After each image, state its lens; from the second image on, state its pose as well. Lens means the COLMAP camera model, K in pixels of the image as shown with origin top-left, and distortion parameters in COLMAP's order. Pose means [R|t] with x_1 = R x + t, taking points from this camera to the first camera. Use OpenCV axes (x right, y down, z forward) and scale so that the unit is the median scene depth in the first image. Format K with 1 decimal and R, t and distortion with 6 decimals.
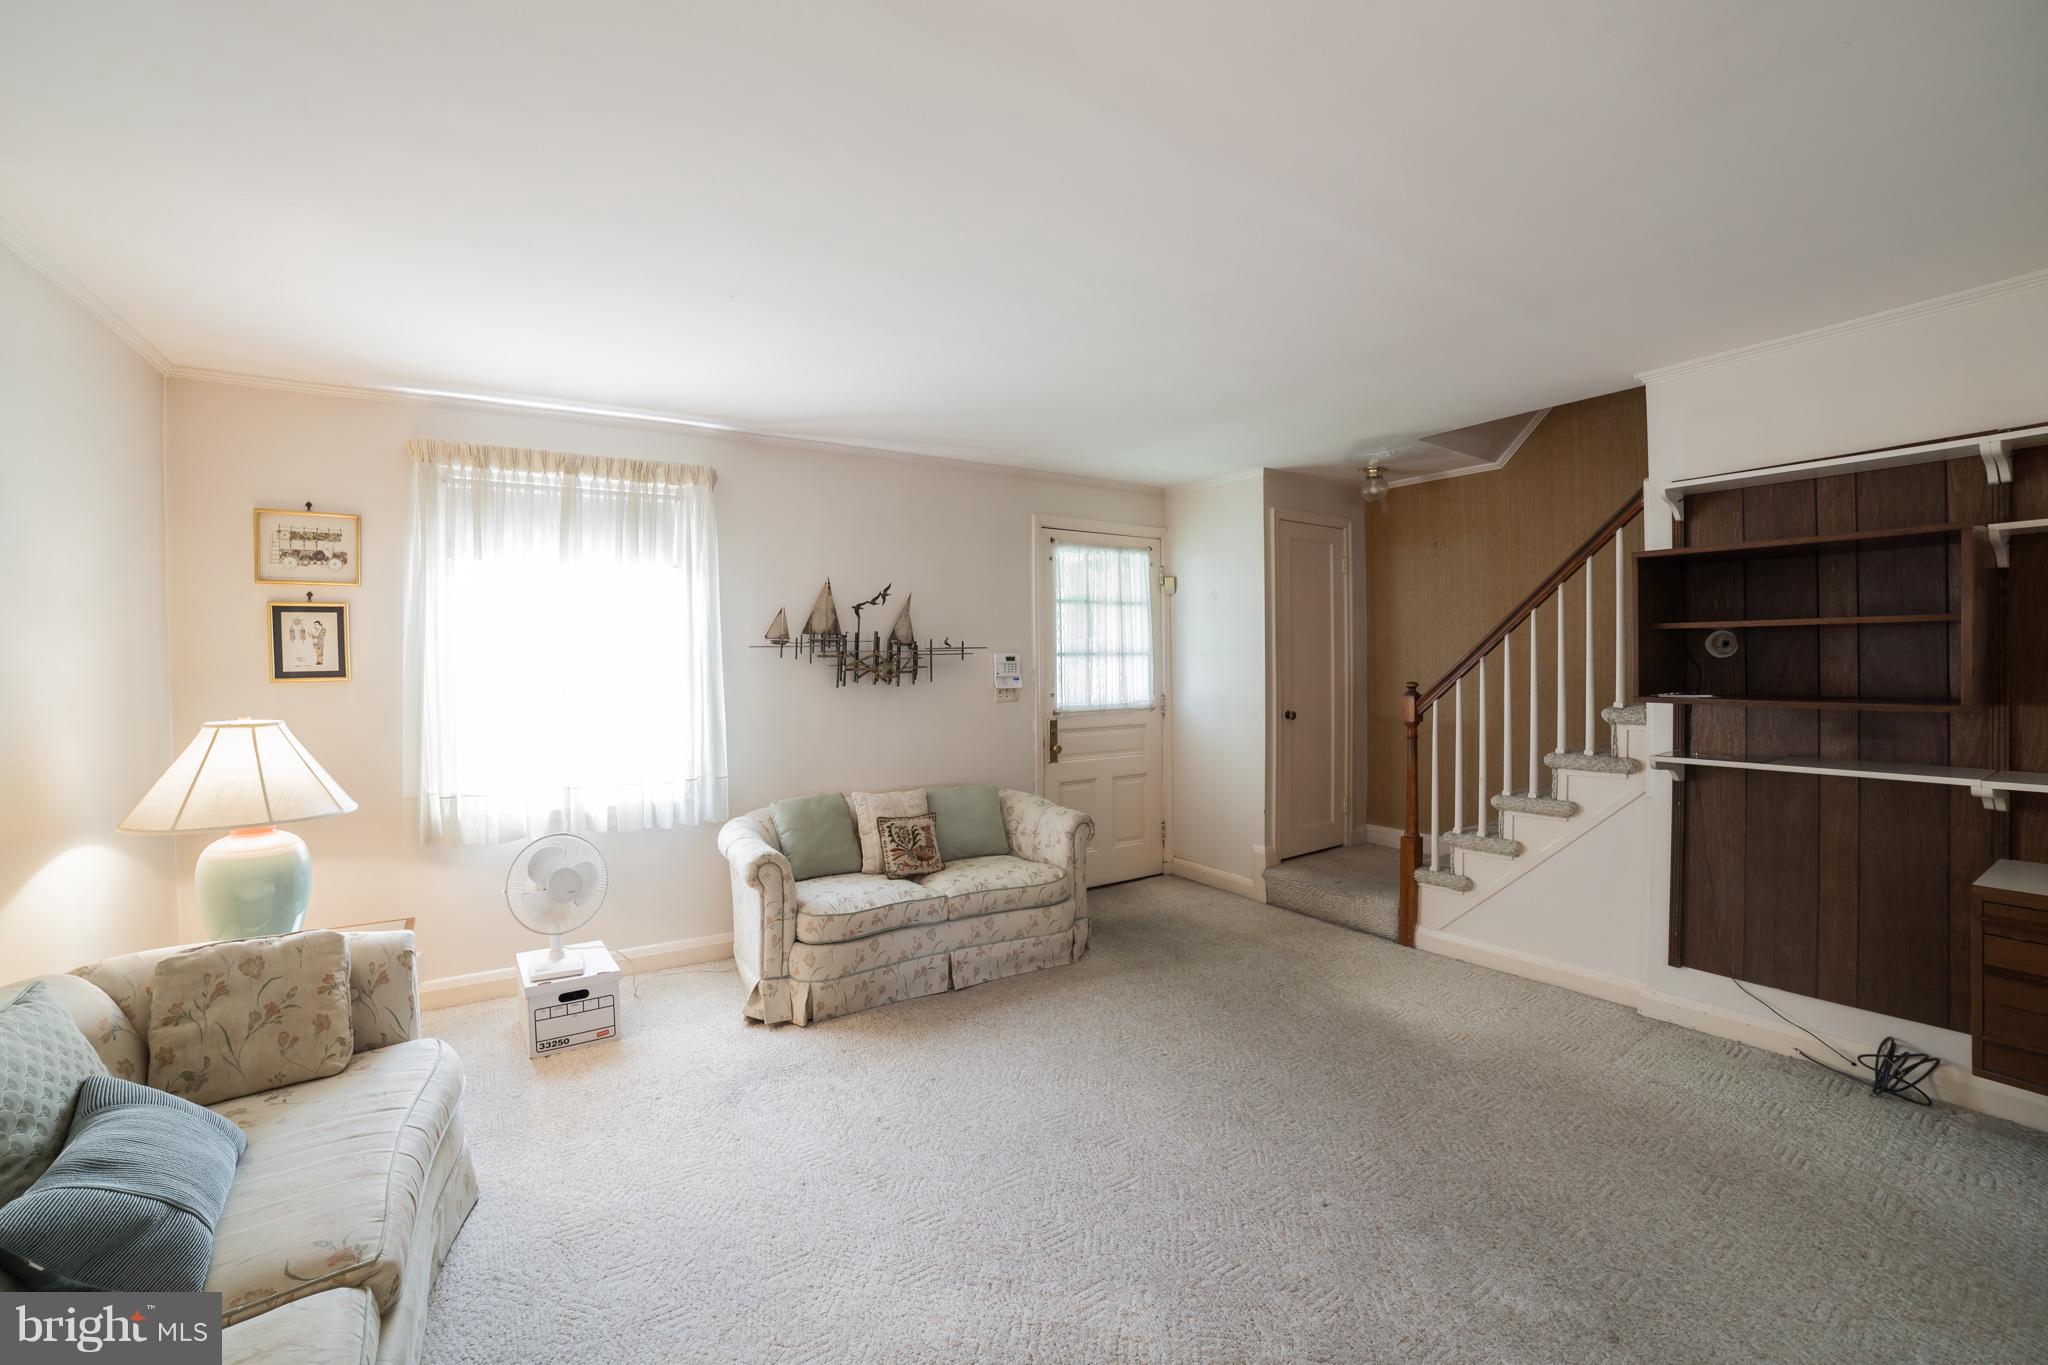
lens RADIAL K [[847.0, 0, 1019.4], [0, 847.0, 668.5], [0, 0, 1]] dist [-0.101702, 0.033427]
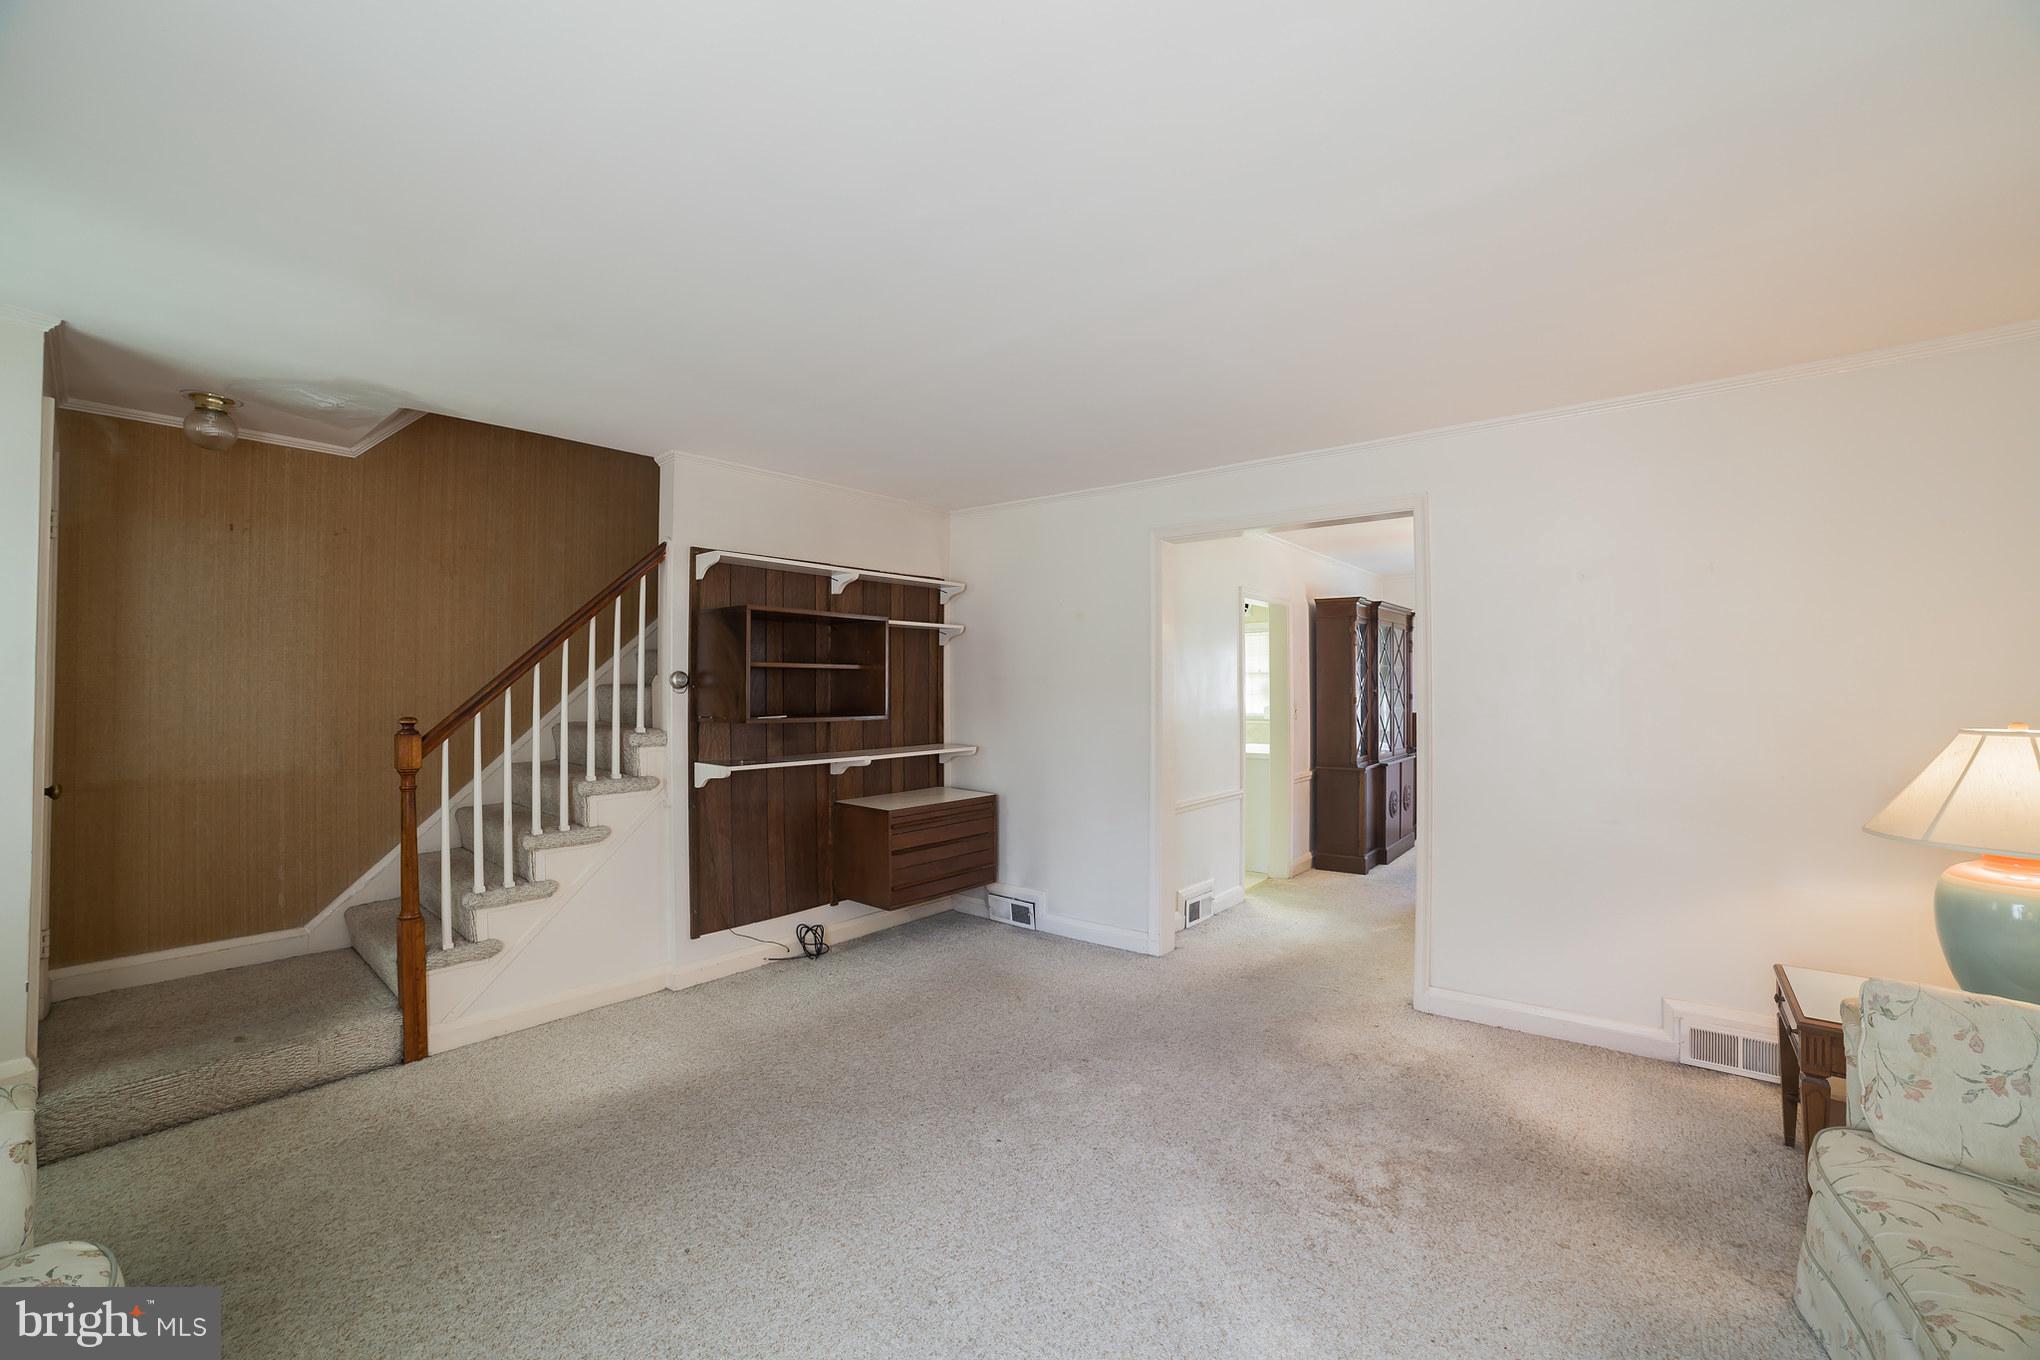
lens RADIAL K [[843.7, 0, 1015.5], [0, 843.7, 666.1], [0, 0, 1]] dist [-0.101702, 0.033427]
pose [[-0.308982, 0.031591, 0.950543, -0.559979], [0.009977, 0.999501, -0.029975, -0.004774], [-0.951015, 0.000222, -0.309143, 0.930795]]
